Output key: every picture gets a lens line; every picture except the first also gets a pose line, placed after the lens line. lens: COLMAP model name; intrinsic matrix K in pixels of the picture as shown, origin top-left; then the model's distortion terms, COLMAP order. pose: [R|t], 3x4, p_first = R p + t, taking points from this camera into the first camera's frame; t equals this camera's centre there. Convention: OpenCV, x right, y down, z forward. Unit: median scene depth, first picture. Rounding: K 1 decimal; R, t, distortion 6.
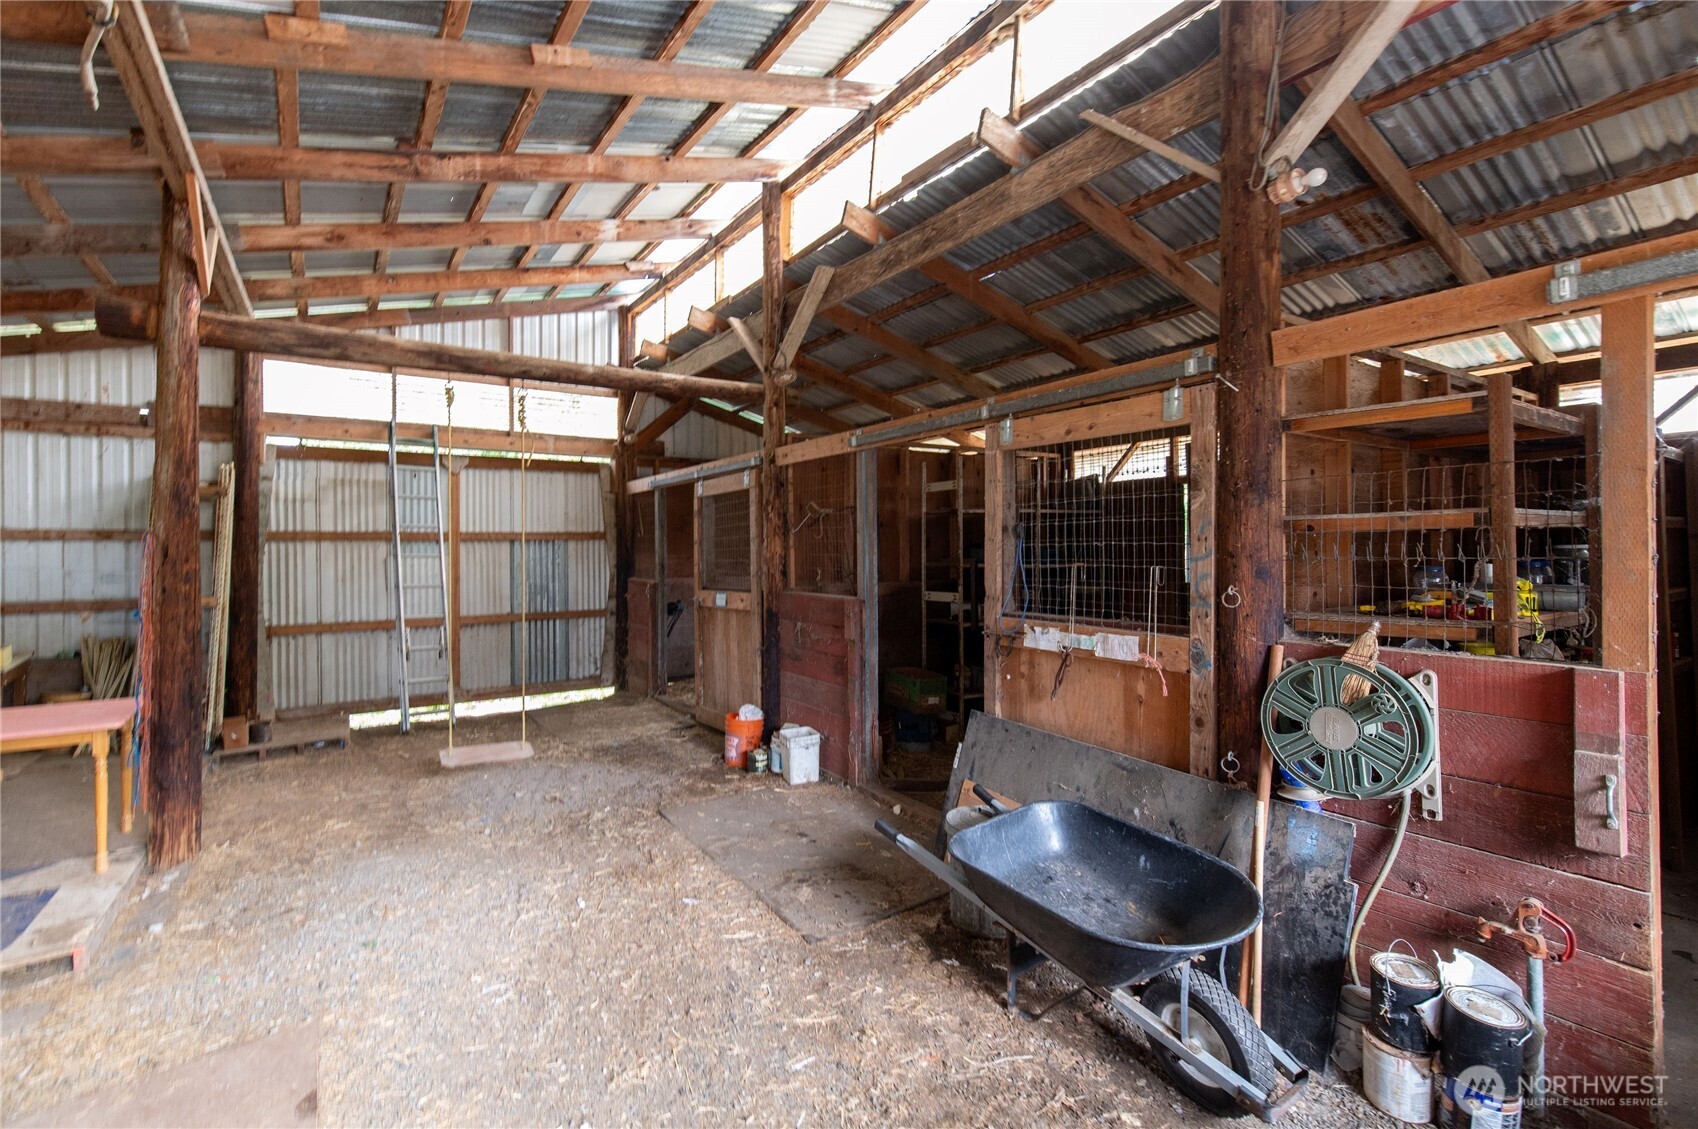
lens RADIAL K [[749.8, 0, 841.6], [0, 749.8, 563.9], [0, 0, 1]] dist [0.001433, -0.000089]
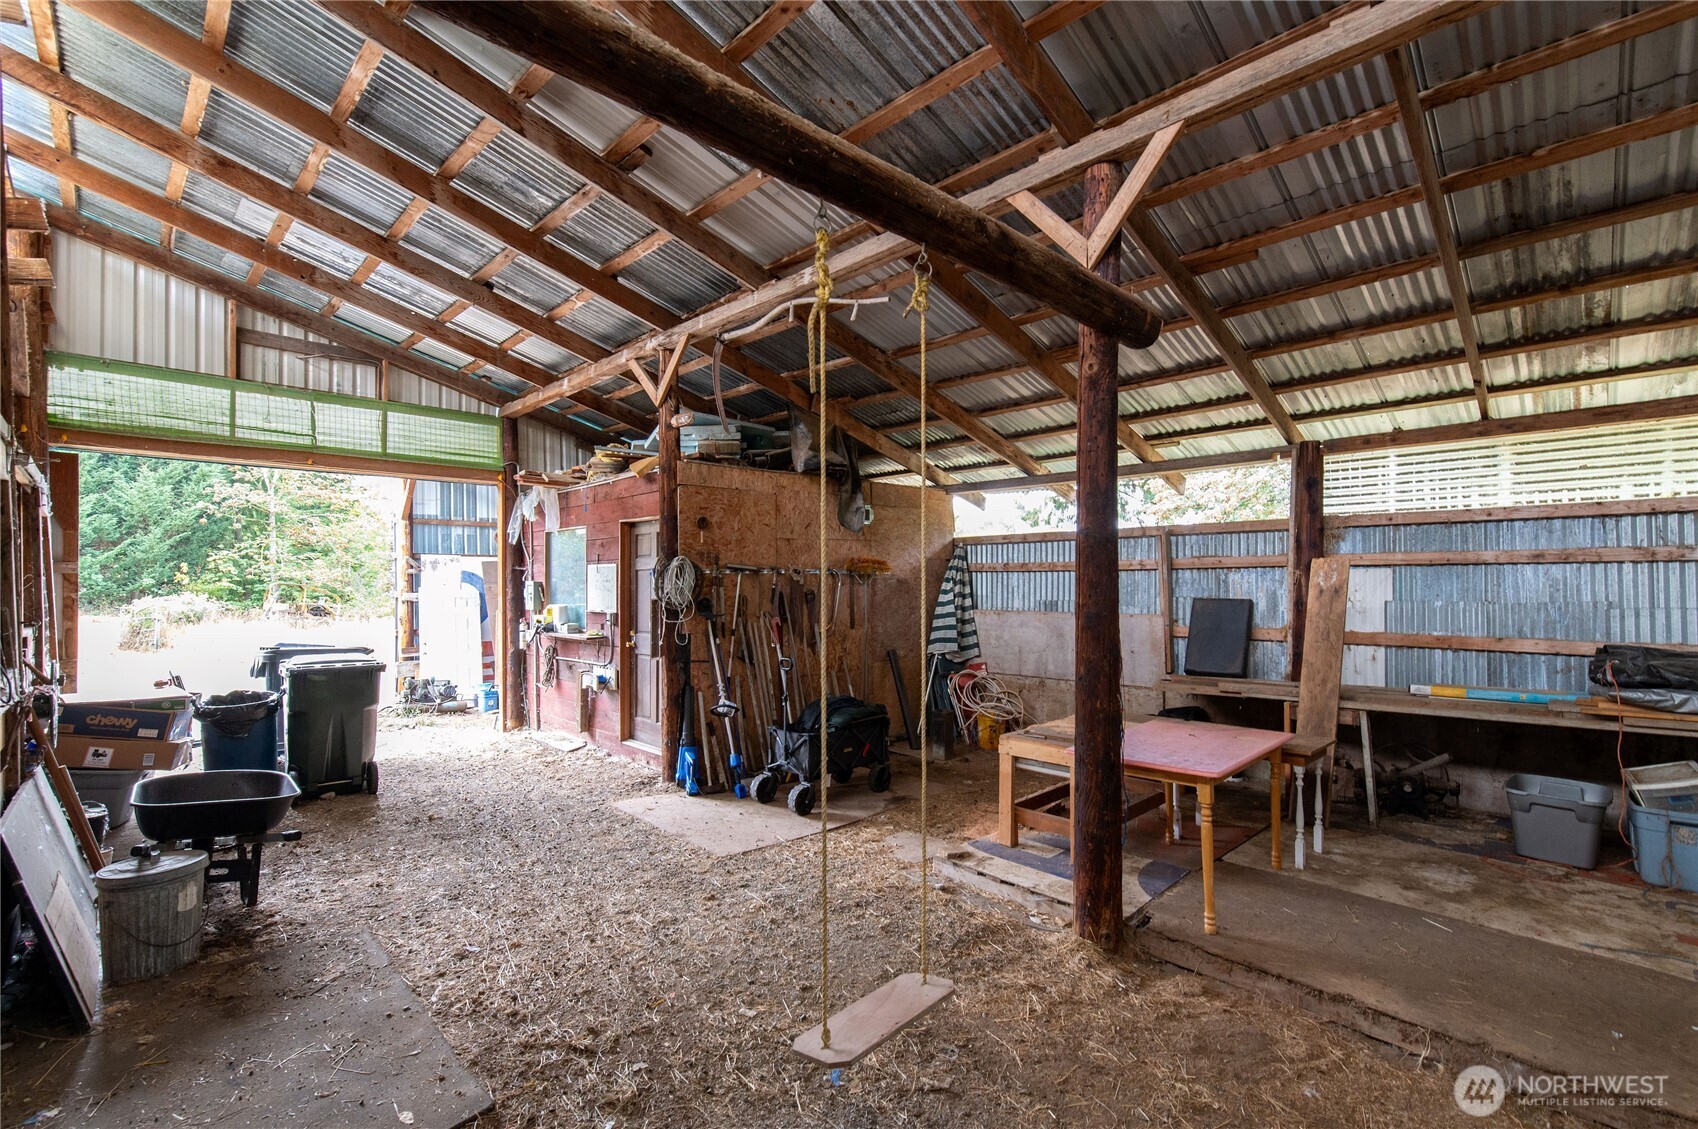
lens RADIAL K [[749.8, 0, 841.6], [0, 749.8, 563.9], [0, 0, 1]] dist [0.001433, -0.000089]
pose [[-0.985980, 0.001251, -0.166861, -0.251272], [0.001438, 0.999998, -0.001000, -0.018108], [0.166860, -0.001226, -0.985980, 0.987316]]
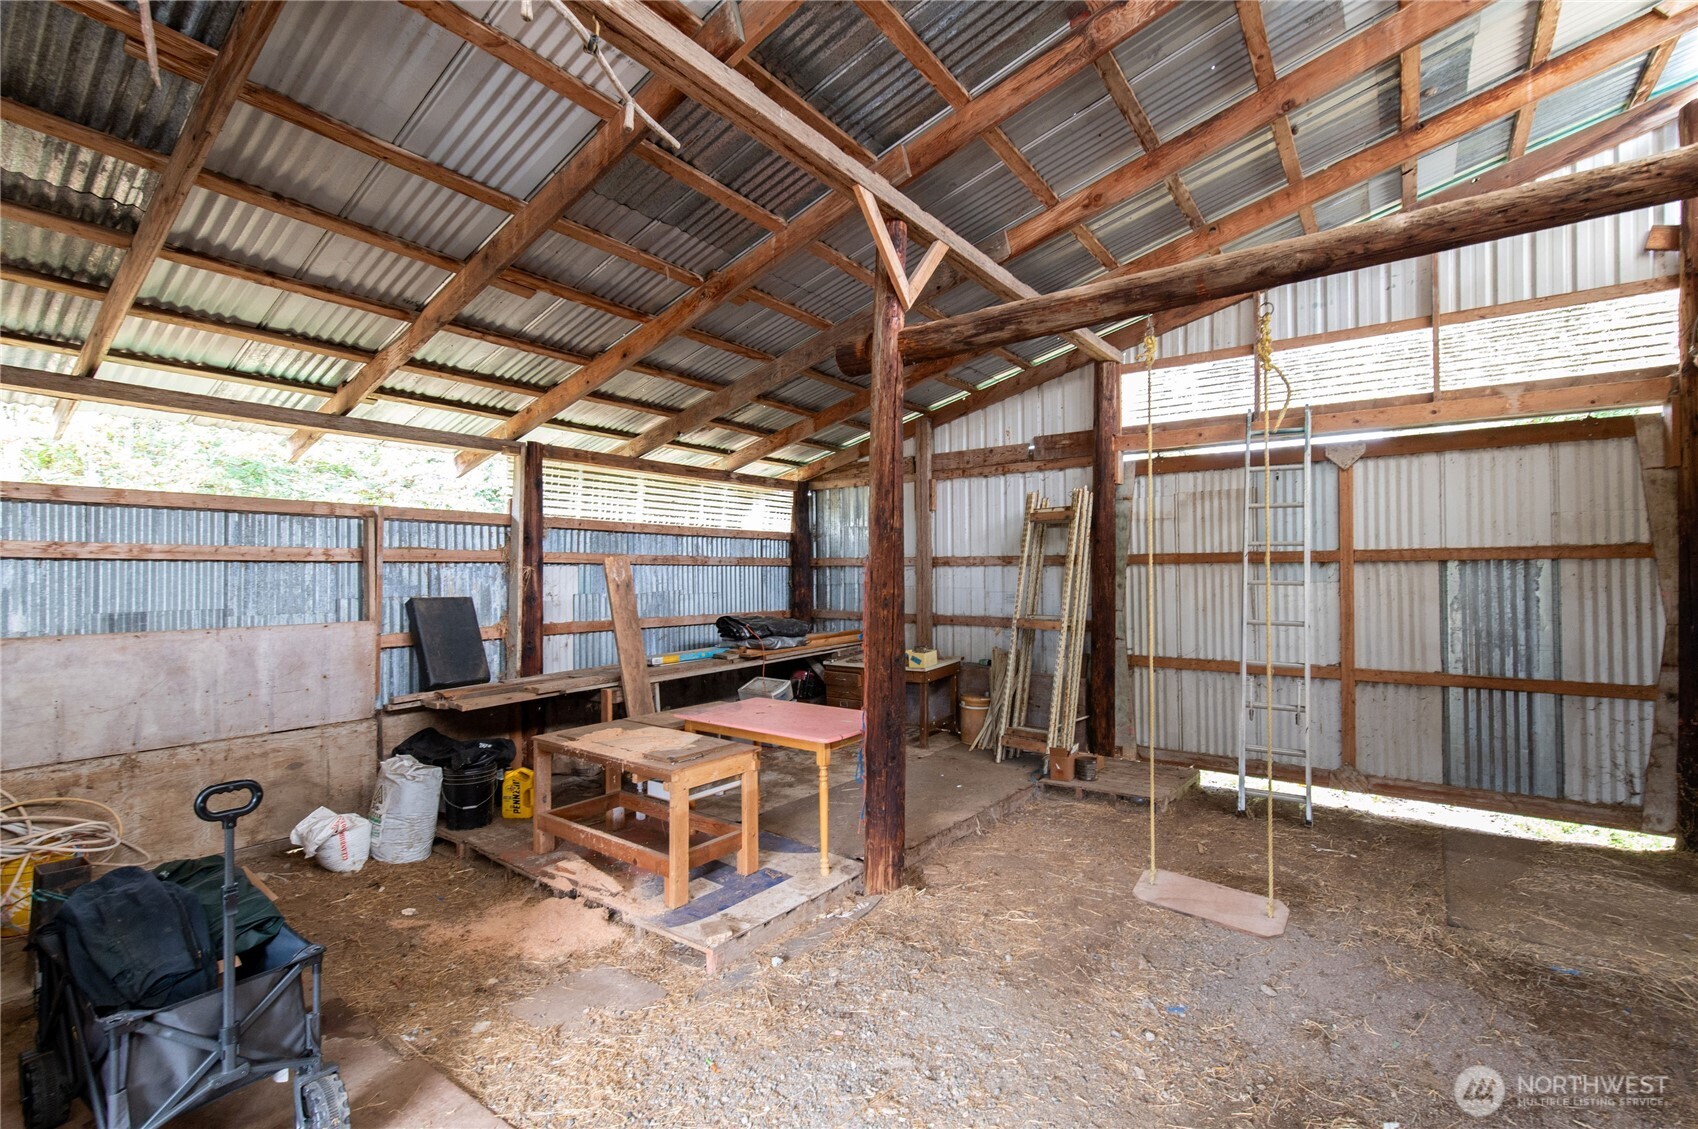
lens RADIAL K [[749.8, 0, 841.6], [0, 749.8, 563.9], [0, 0, 1]] dist [0.001433, -0.000089]
pose [[0.307939, -0.009581, -0.951358, 0.021270], [-0.020530, 0.999650, -0.016712, -0.007800], [0.951185, 0.024678, 0.307635, 0.345100]]
